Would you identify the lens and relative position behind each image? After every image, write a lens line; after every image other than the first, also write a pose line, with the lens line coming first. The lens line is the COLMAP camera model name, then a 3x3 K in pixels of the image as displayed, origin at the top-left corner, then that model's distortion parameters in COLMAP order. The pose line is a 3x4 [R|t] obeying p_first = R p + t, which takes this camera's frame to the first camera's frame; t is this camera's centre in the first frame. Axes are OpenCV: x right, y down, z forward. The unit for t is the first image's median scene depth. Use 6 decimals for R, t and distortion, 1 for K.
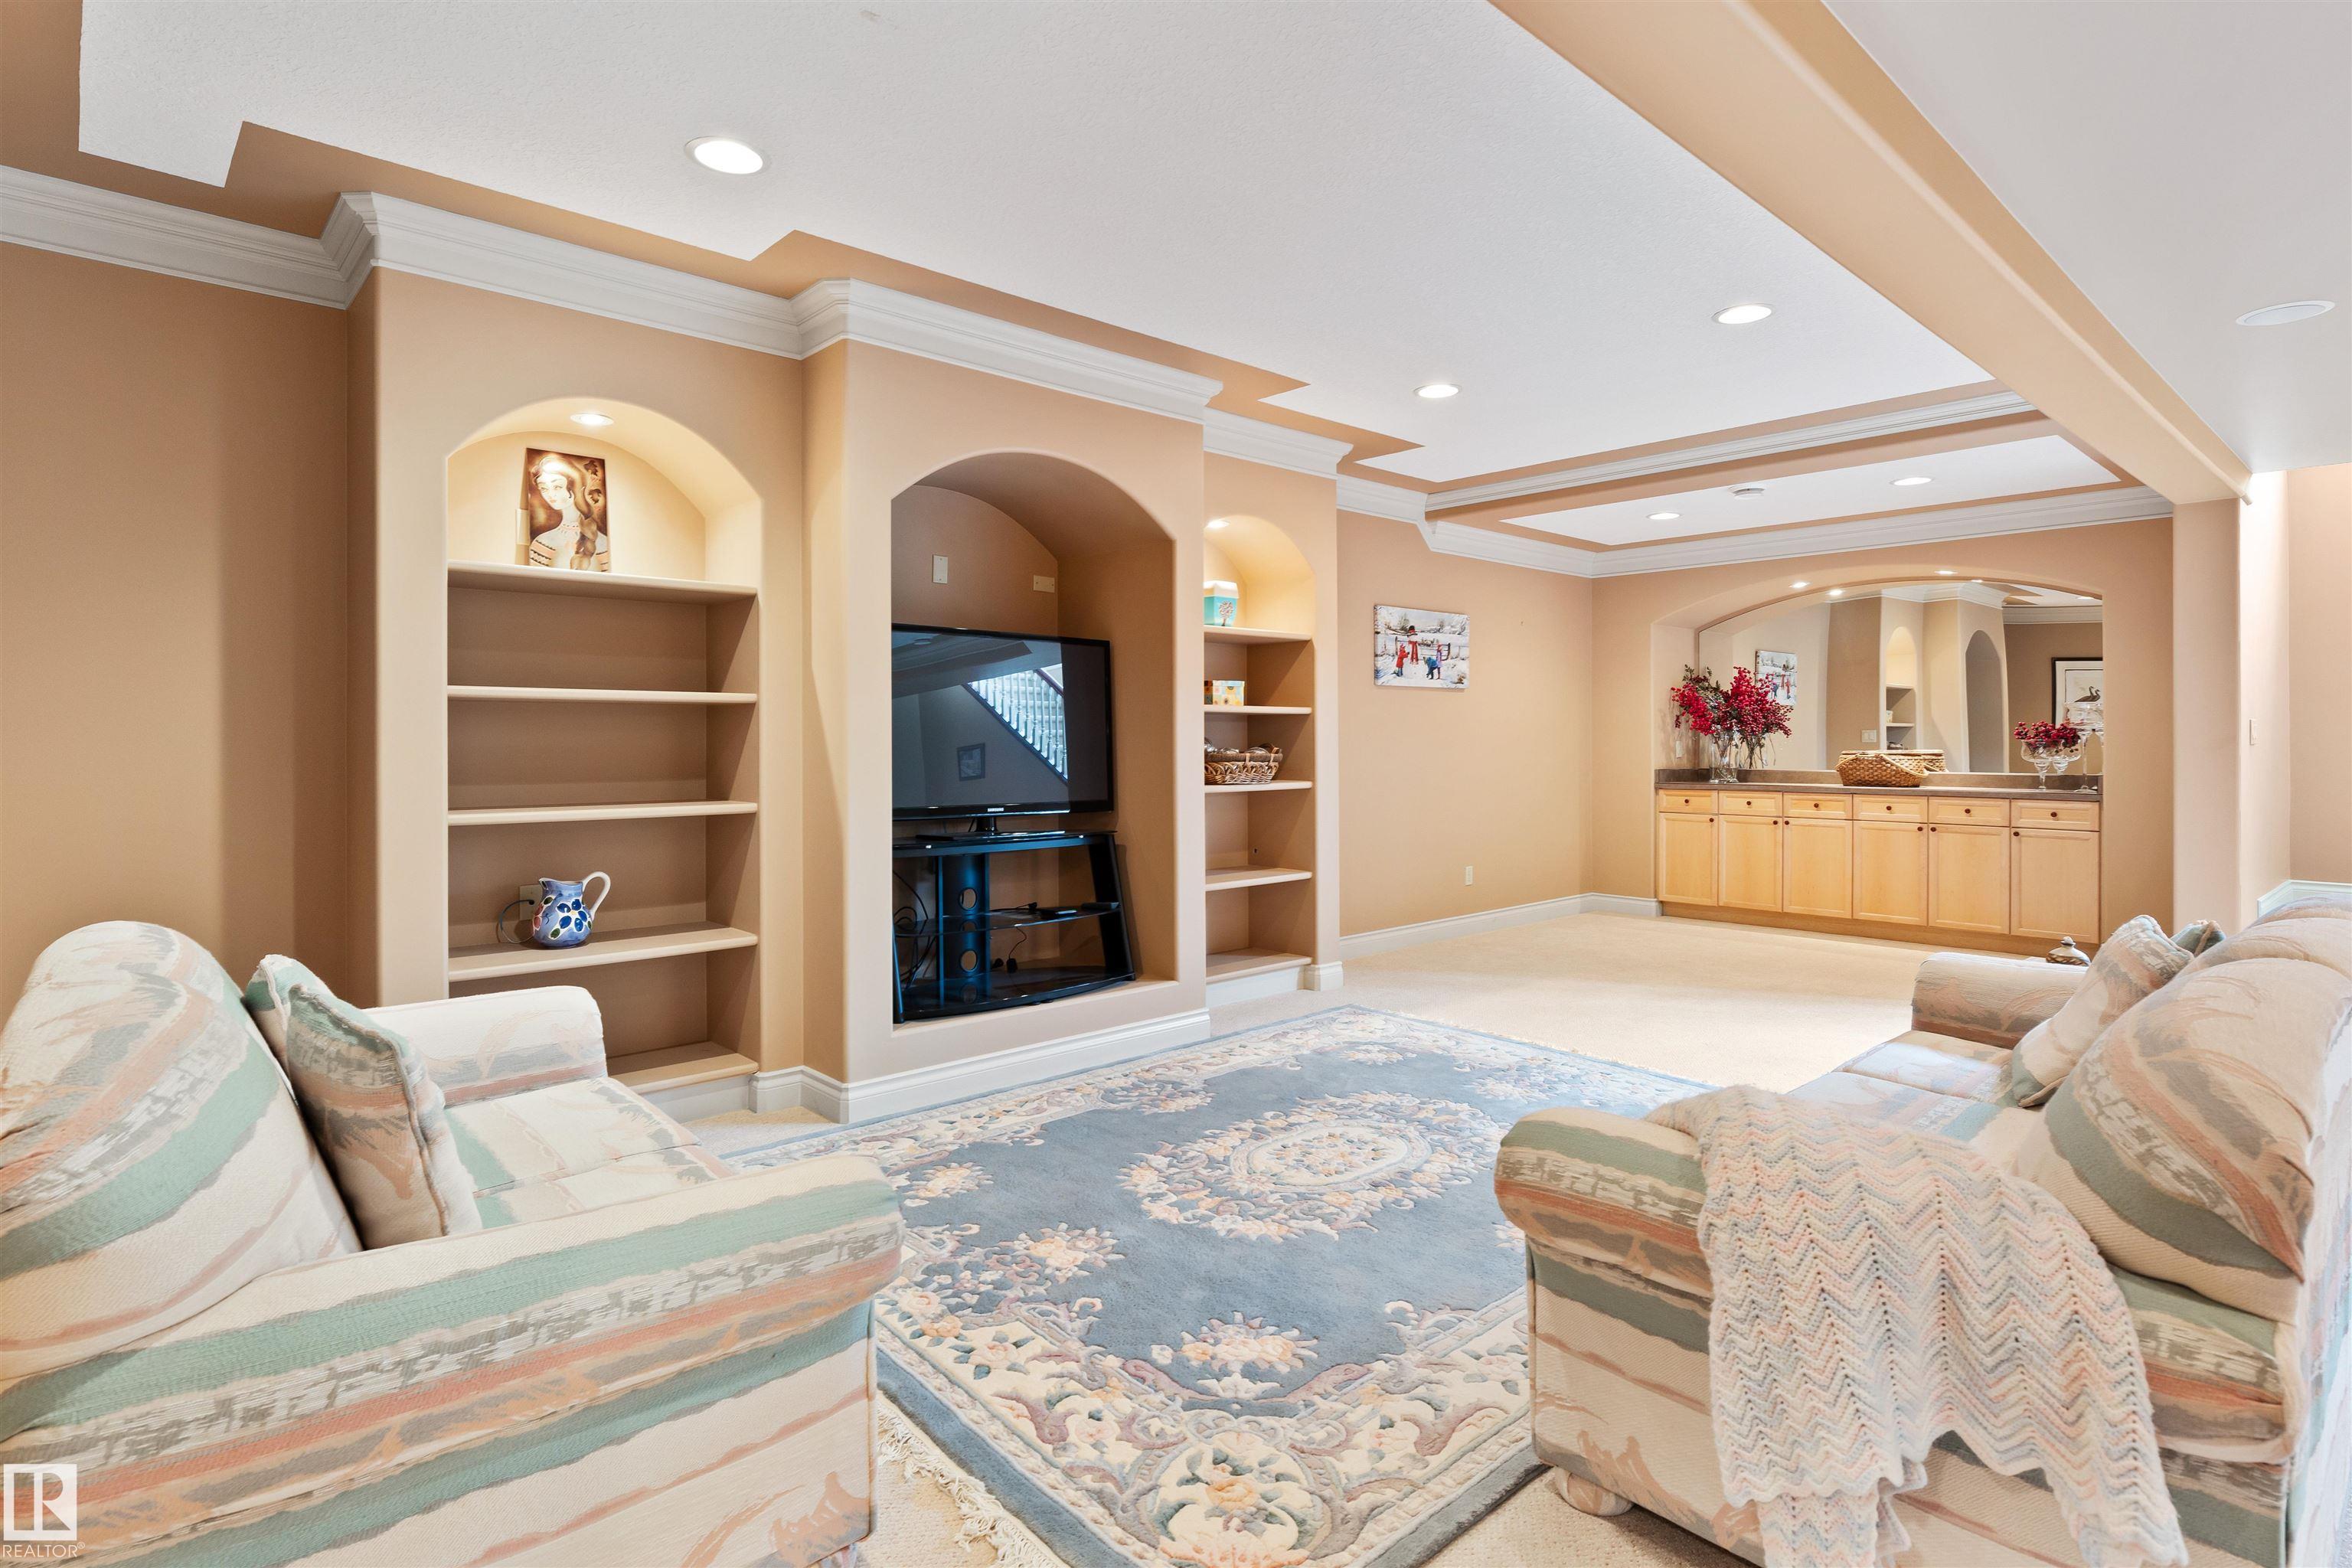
lens RADIAL K [[1207.4, 0, 1181.8], [0, 1207.4, 747.2], [0, 0, 1]] dist [0.000223, -0.000315]
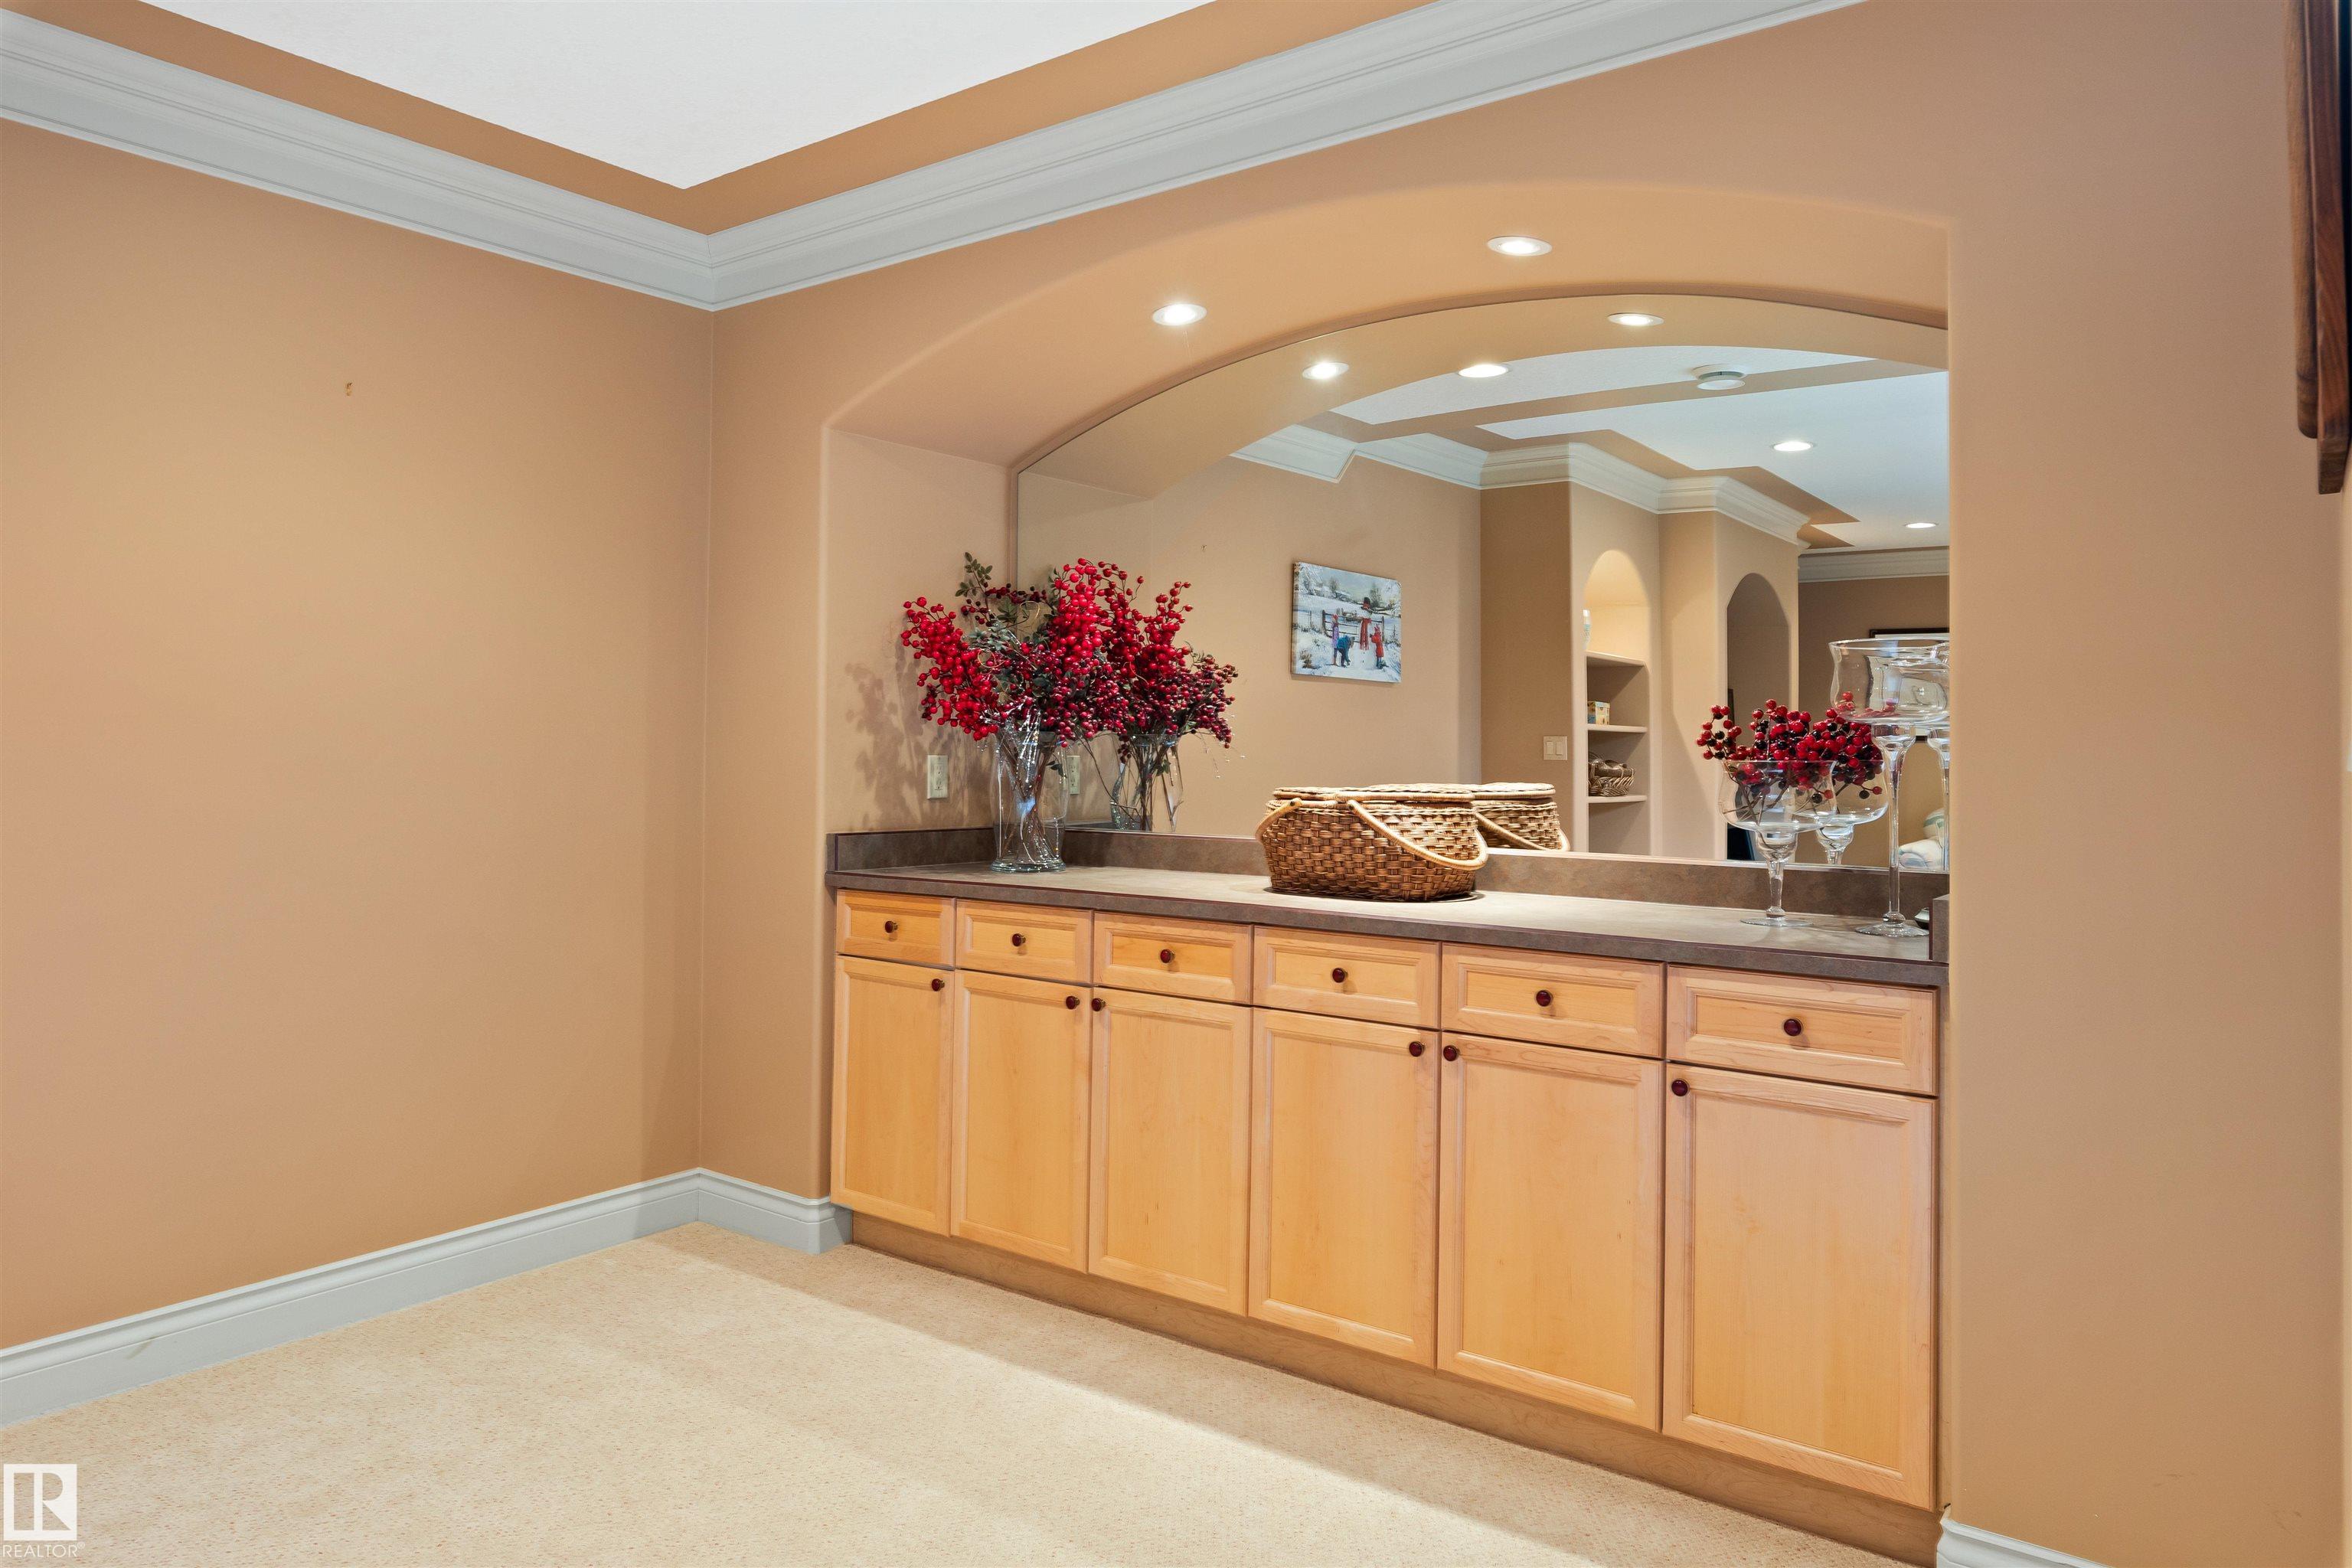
lens RADIAL K [[1518.6, 0, 1176.2], [0, 1518.6, 731.7], [0, 0, 1]] dist [0.003814, 0.000907]
pose [[0.982697, 0.012438, 0.184803, 0.426939], [-0.009099, 0.999780, -0.018905, -0.004395], [-0.184998, 0.016896, 0.982594, 0.561769]]
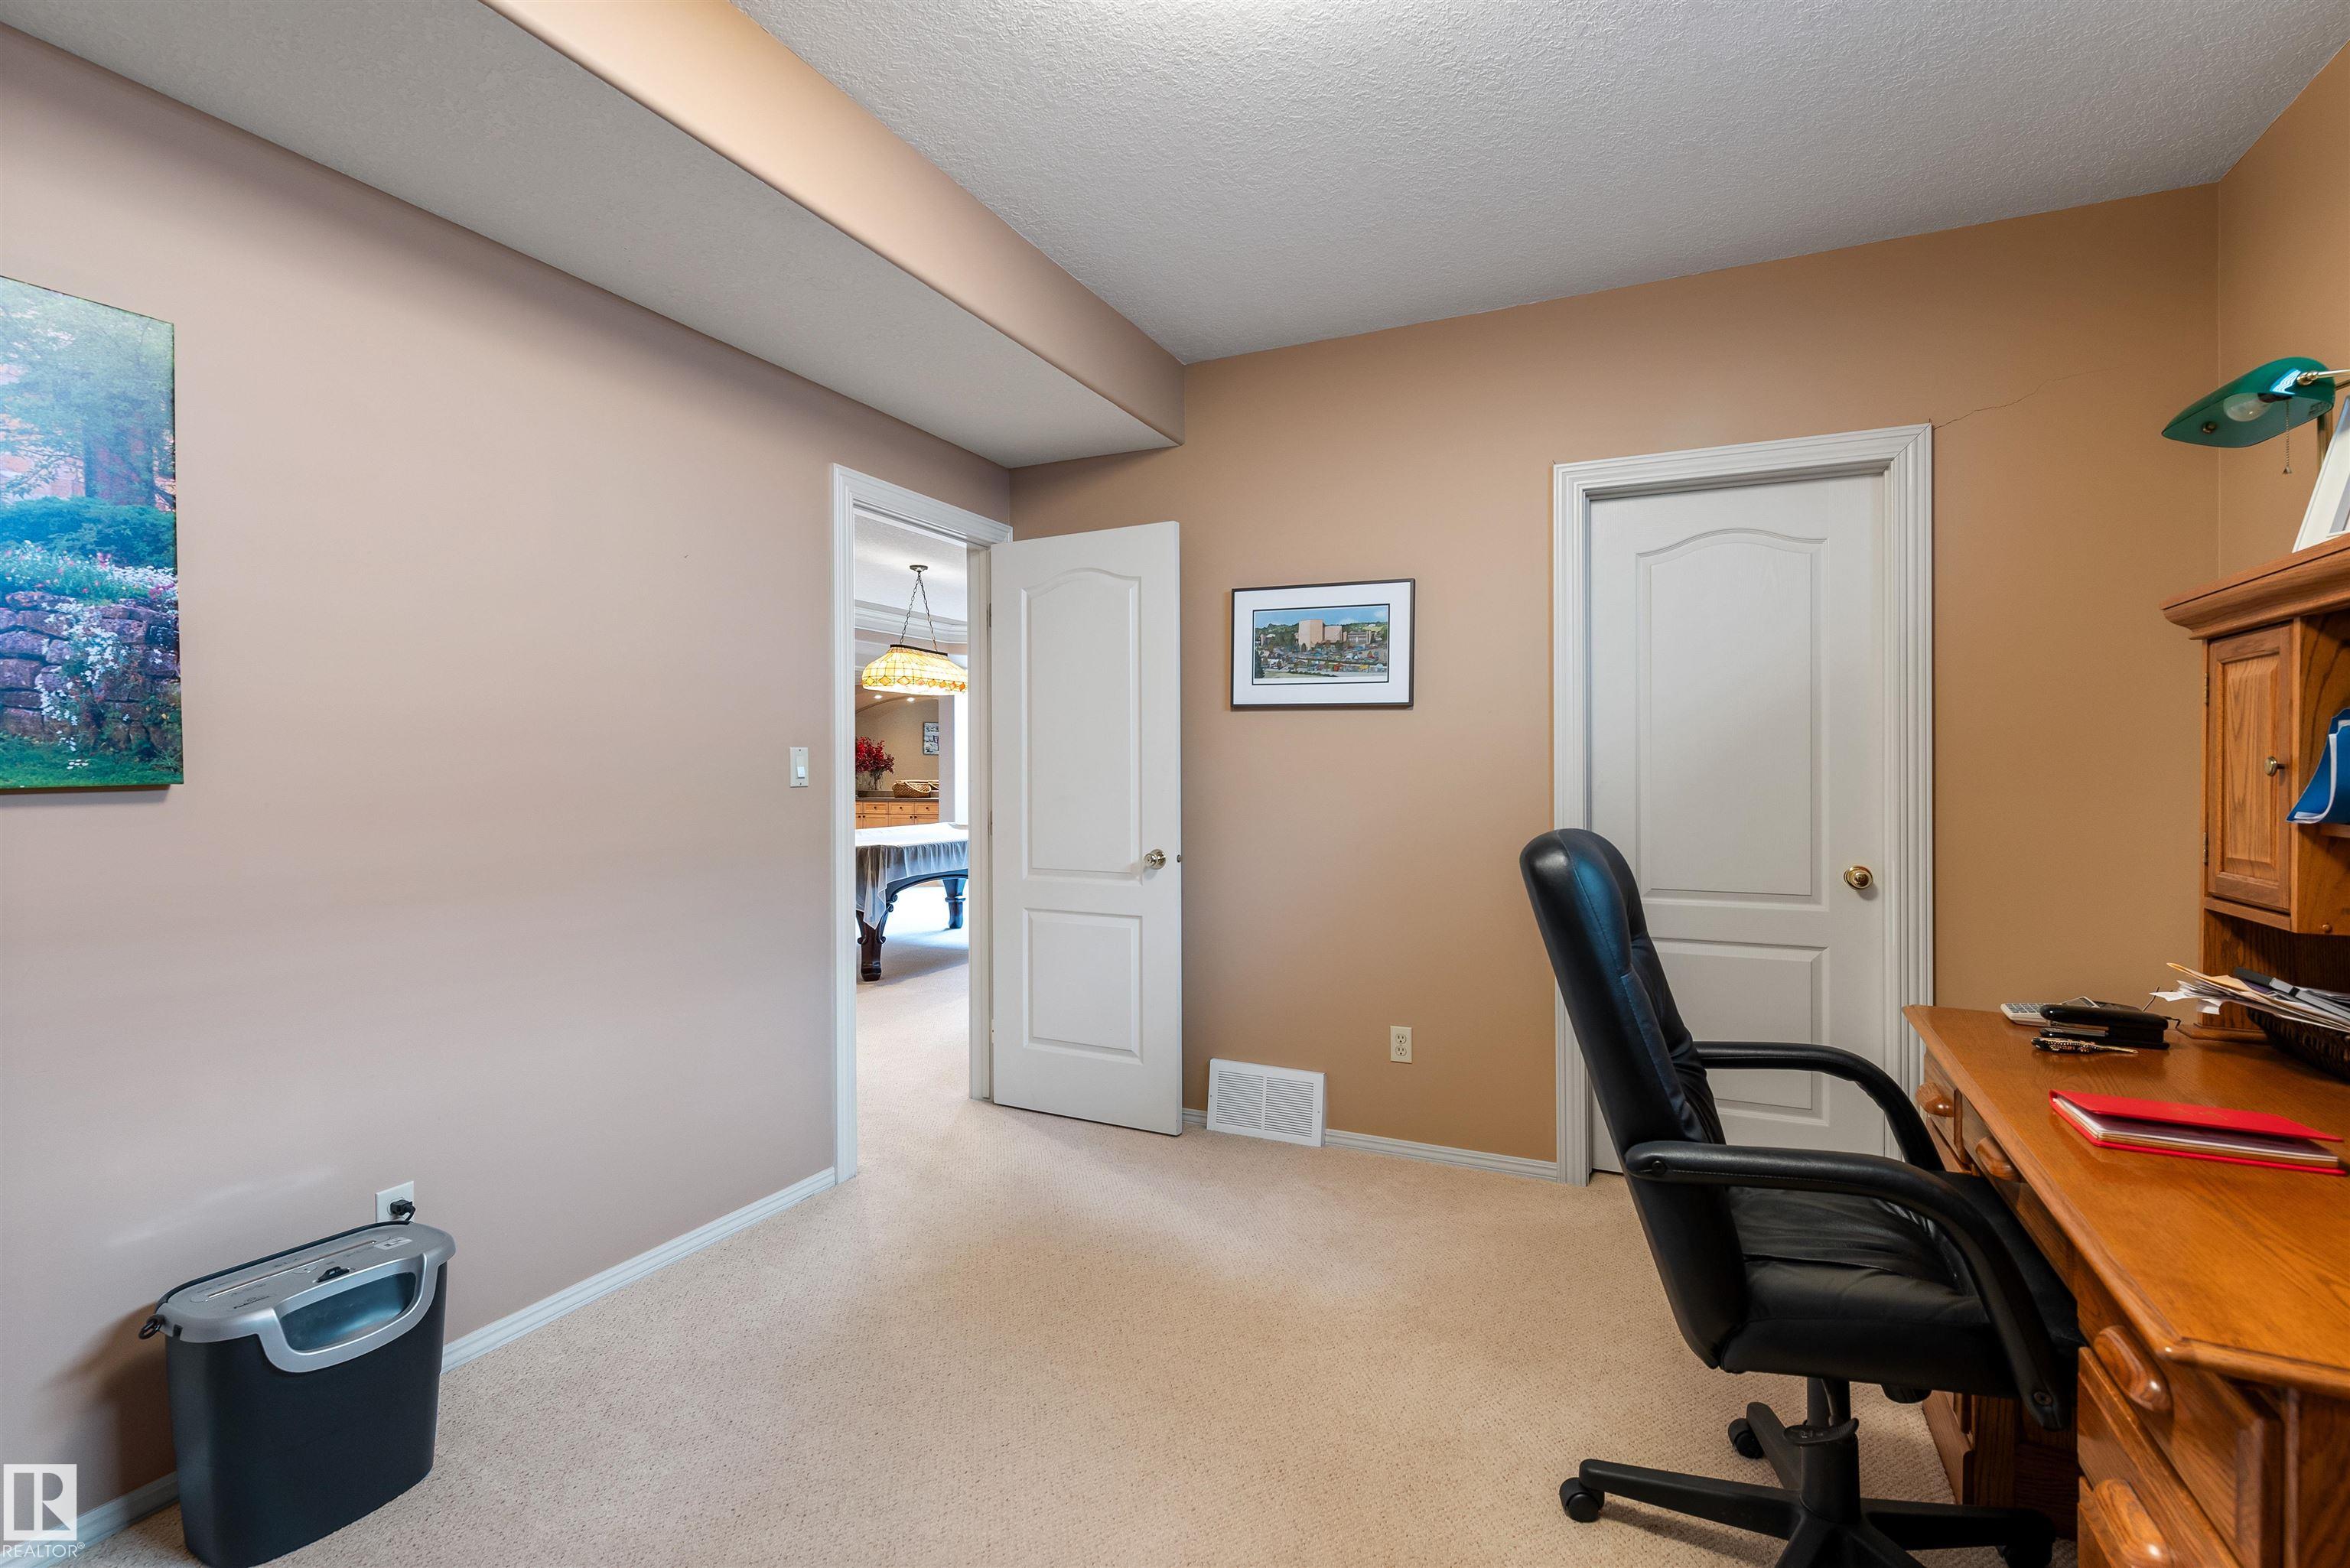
lens RADIAL K [[1084.0, 0, 1170.5], [0, 1084.0, 780.0], [0, 0, 1]] dist [0.000580, 0.000065]
pose [[0.924880, 0.003596, 0.380241, 0.279171], [-0.002162, 0.999989, -0.004199, 0.007666], [-0.380252, 0.003062, 0.924878, -0.798557]]
